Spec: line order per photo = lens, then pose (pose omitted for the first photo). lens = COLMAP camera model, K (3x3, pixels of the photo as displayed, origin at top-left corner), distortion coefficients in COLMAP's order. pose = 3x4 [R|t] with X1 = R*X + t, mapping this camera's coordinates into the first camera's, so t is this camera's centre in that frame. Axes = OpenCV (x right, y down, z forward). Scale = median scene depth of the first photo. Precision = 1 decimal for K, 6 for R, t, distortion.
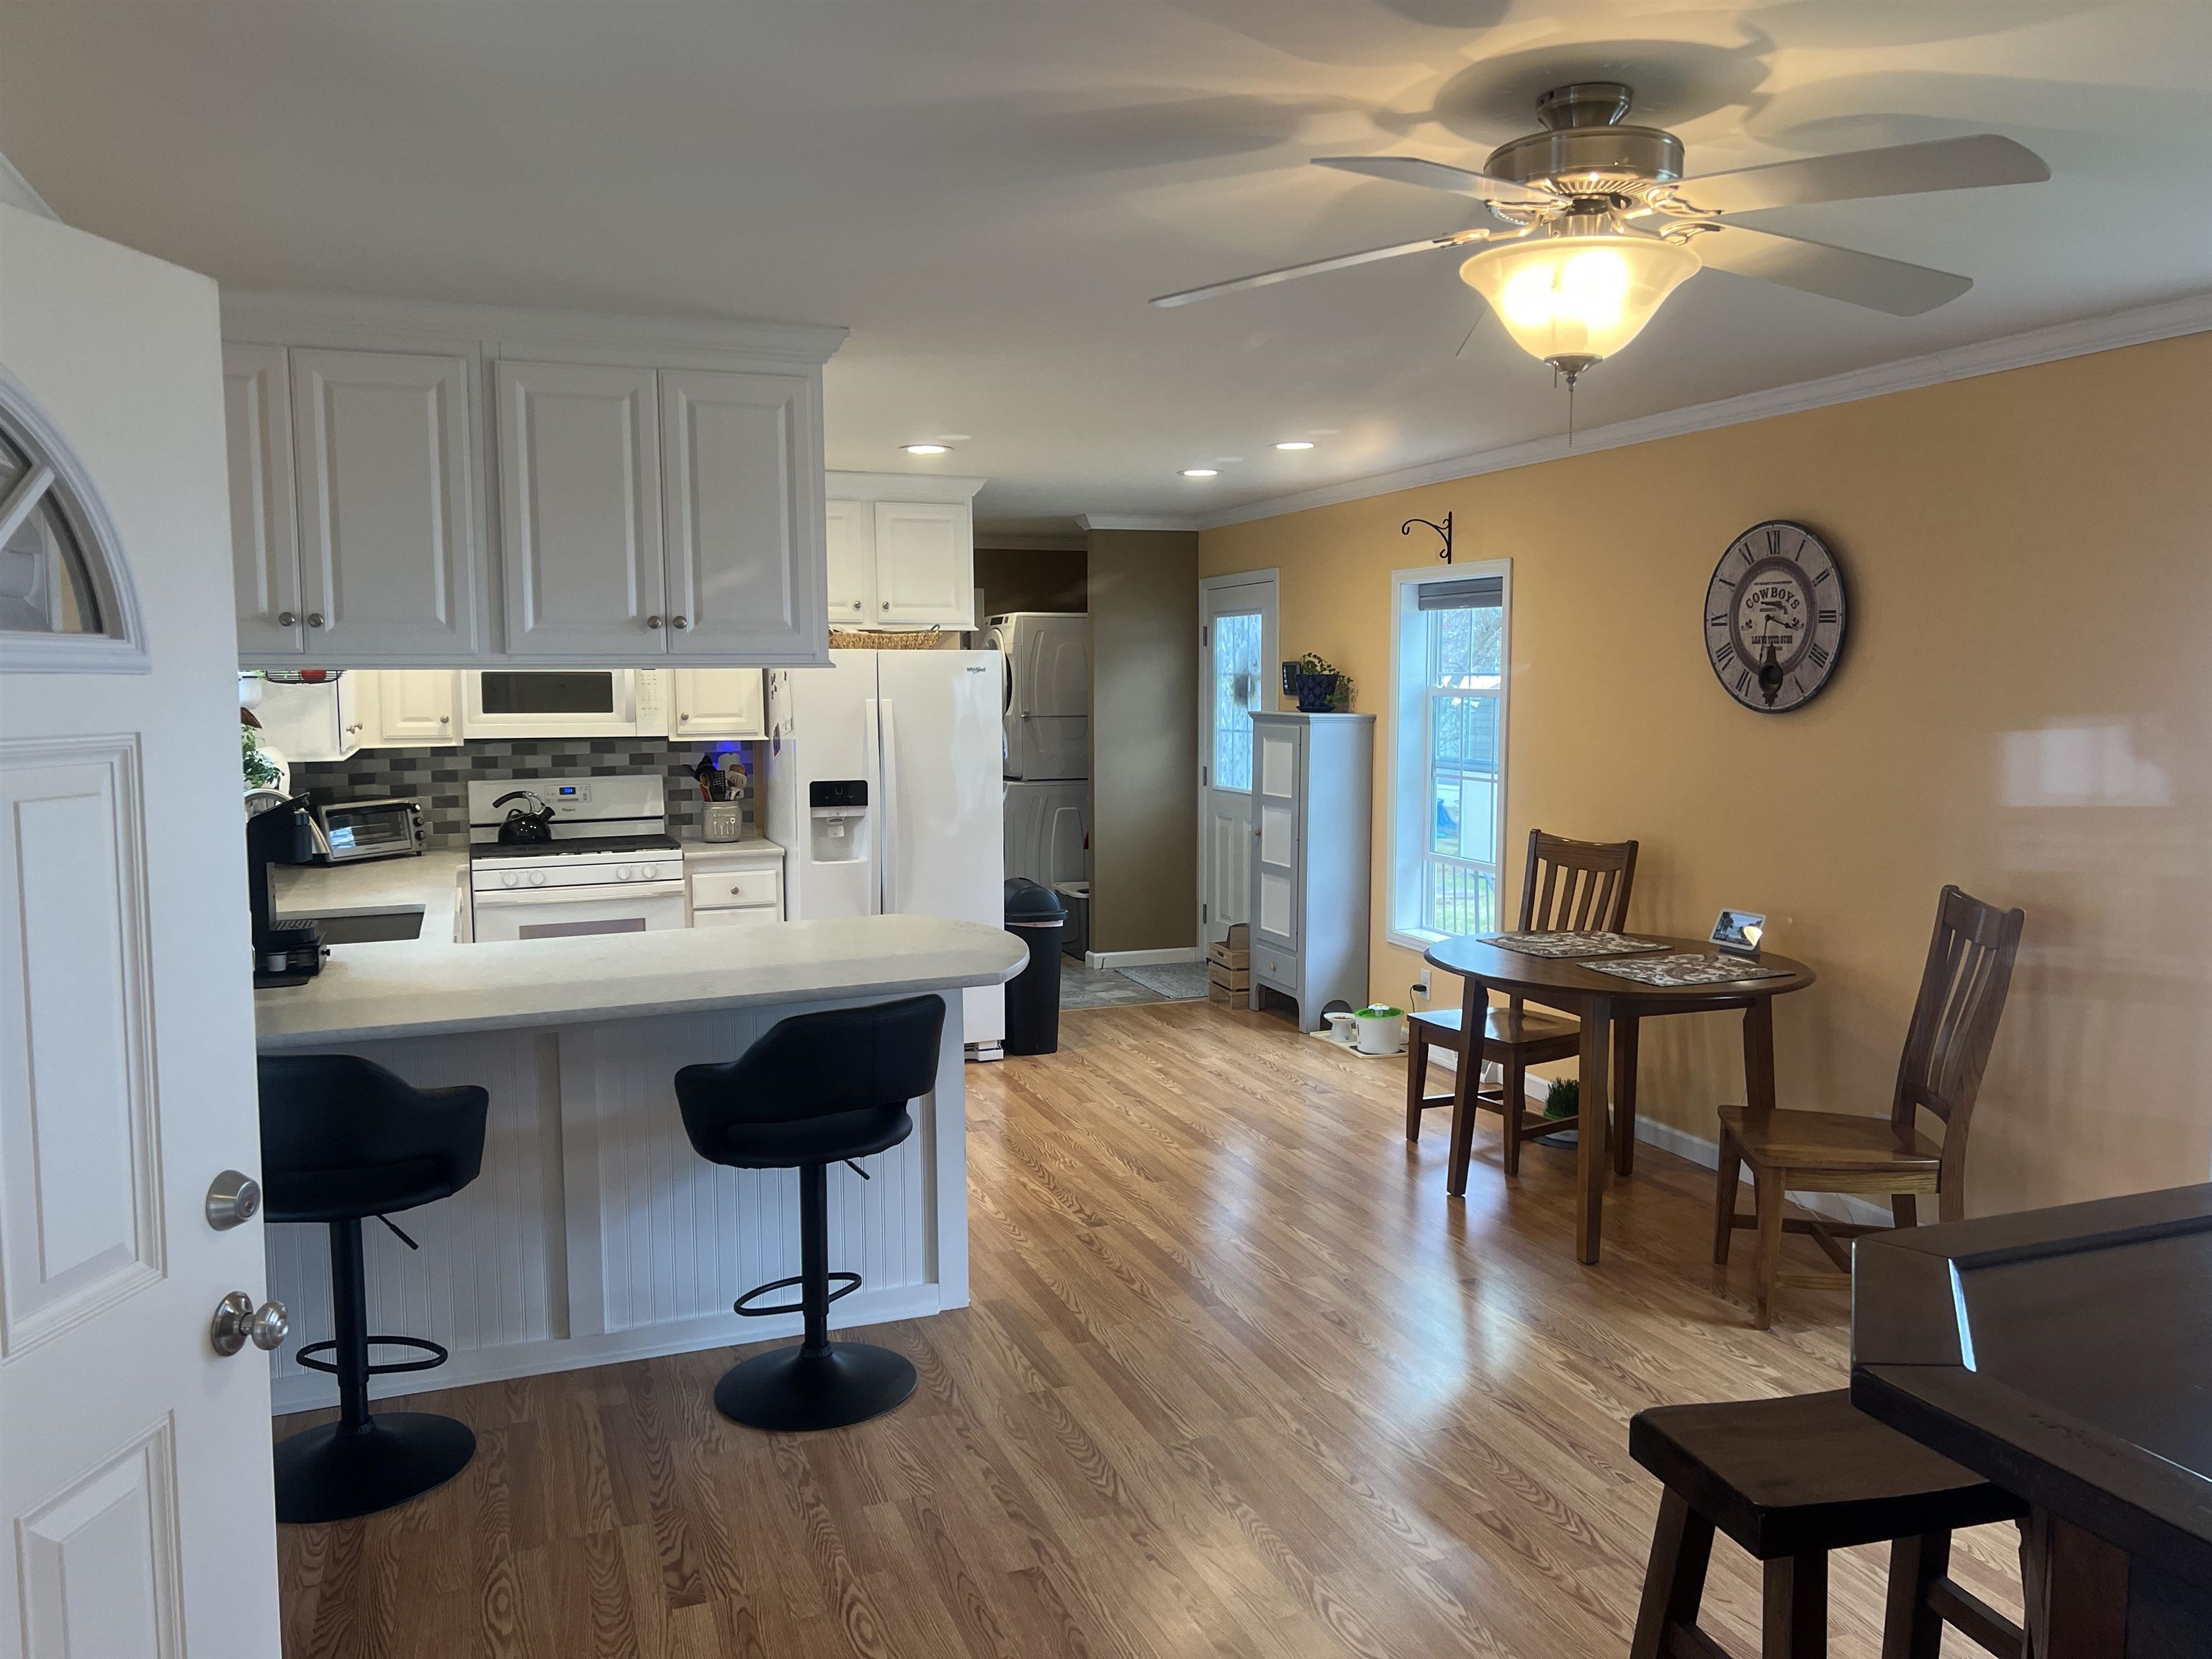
lens RADIAL K [[1633.8, 0, 1092.3], [0, 1633.8, 810.8], [0, 0, 1]] dist [0.087788, -0.124802]
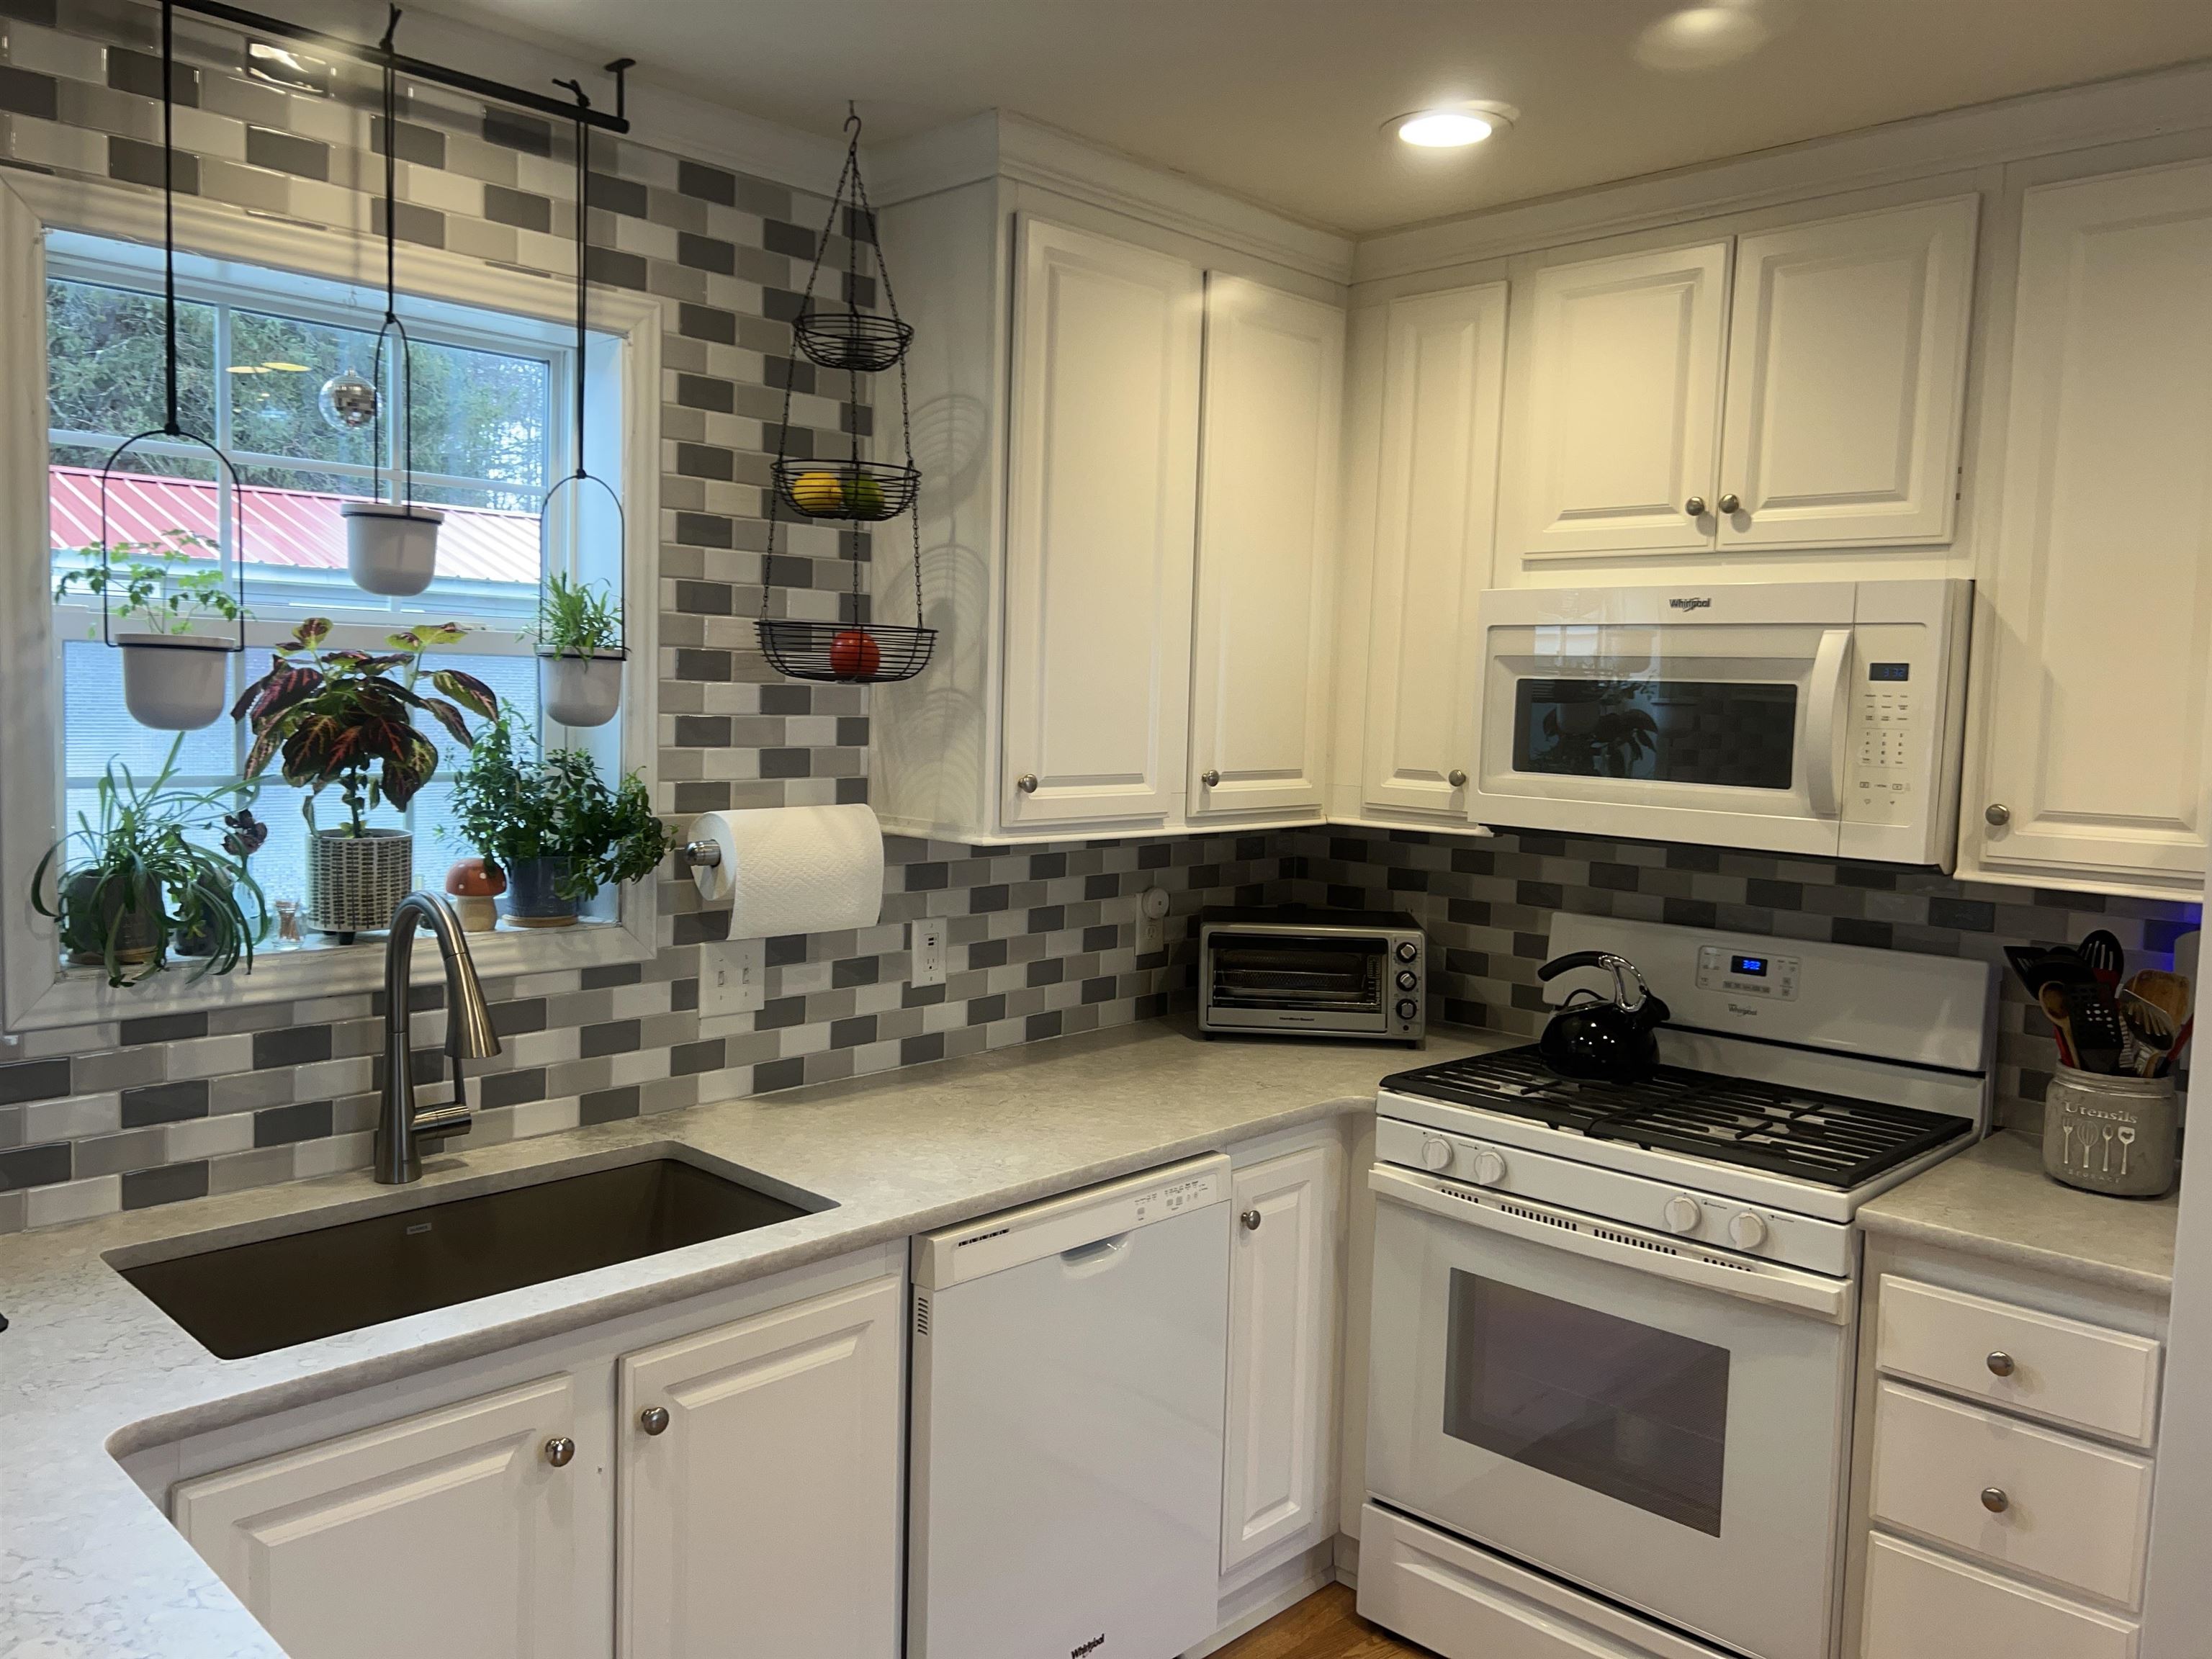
lens RADIAL K [[1633.8, 0, 1092.3], [0, 1633.8, 810.8], [0, 0, 1]] dist [0.087788, -0.124802]
pose [[0.409948, 0.087111, -0.907940, -0.004054], [-0.109983, 0.992887, 0.045602, -0.055738], [0.905454, 0.081164, 0.416612, 0.701852]]
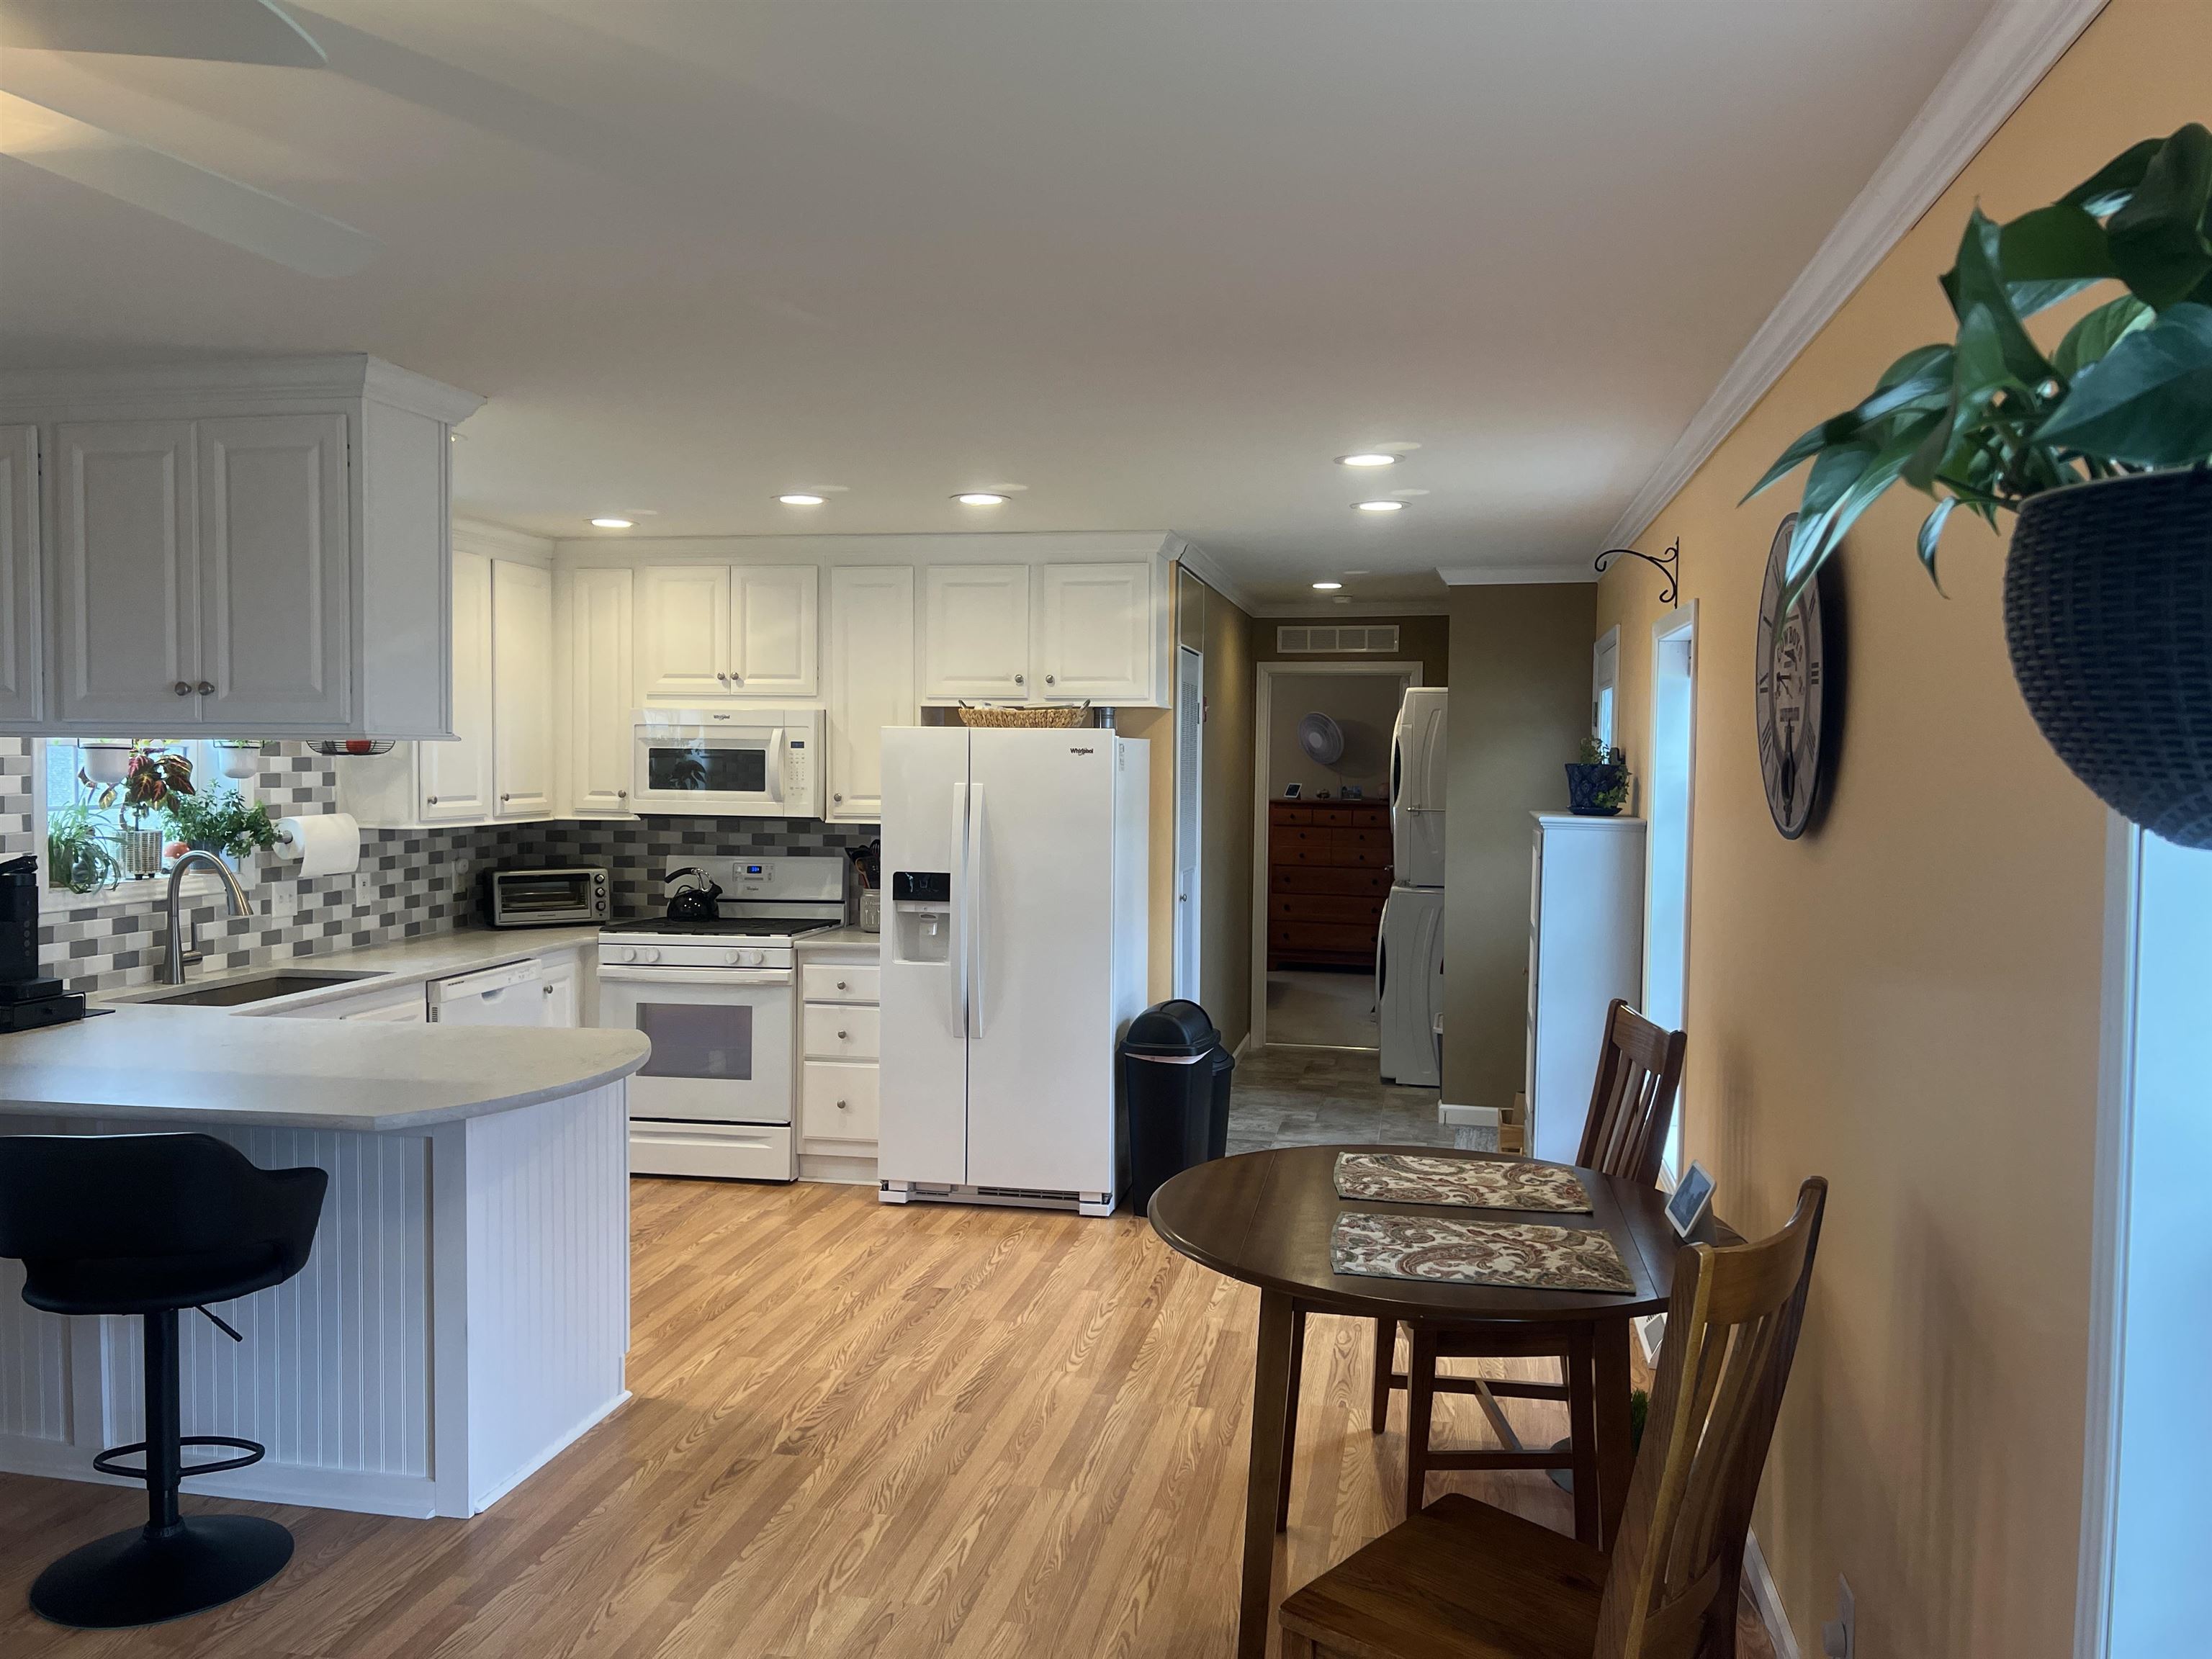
lens RADIAL K [[1633.8, 0, 1092.3], [0, 1633.8, 810.8], [0, 0, 1]] dist [0.087788, -0.124802]
pose [[0.840716, 0.030554, -0.540613, 0.404939], [-0.059756, 0.997544, -0.036549, -0.024826], [0.538169, 0.063032, 0.840477, 0.294805]]
